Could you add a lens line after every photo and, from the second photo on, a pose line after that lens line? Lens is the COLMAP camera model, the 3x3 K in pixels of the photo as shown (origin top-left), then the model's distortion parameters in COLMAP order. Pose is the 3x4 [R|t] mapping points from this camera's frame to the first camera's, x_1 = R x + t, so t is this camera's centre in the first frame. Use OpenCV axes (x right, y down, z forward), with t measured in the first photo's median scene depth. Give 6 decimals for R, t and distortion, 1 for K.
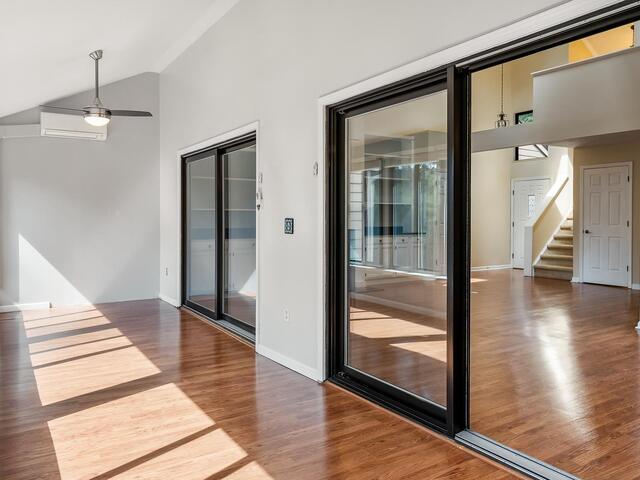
lens RADIAL K [[488.5, 0, 320.1], [0, 488.5, 223.9], [0, 0, 1]] dist [0.041796, 0.002337]
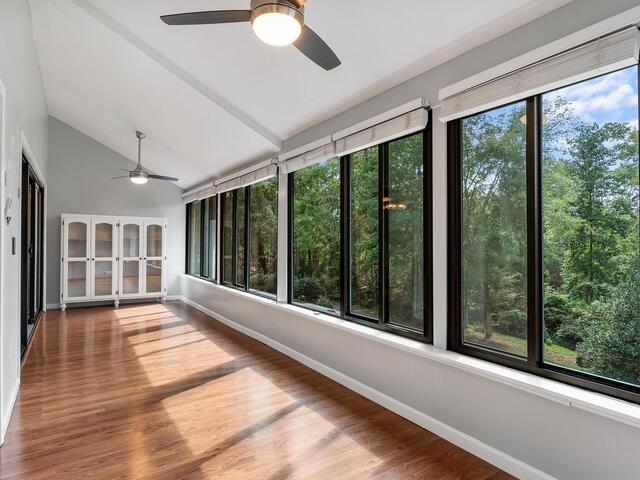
lens RADIAL K [[373.1, 0, 317.0], [0, 373.1, 238.4], [0, 0, 1]] dist [0.000827, -0.000268]
pose [[-0.999933, -0.005044, -0.010379, -0.271029], [-0.005083, 0.999980, 0.003769, -0.005690], [0.010359, 0.003821, -0.999939, 0.758861]]
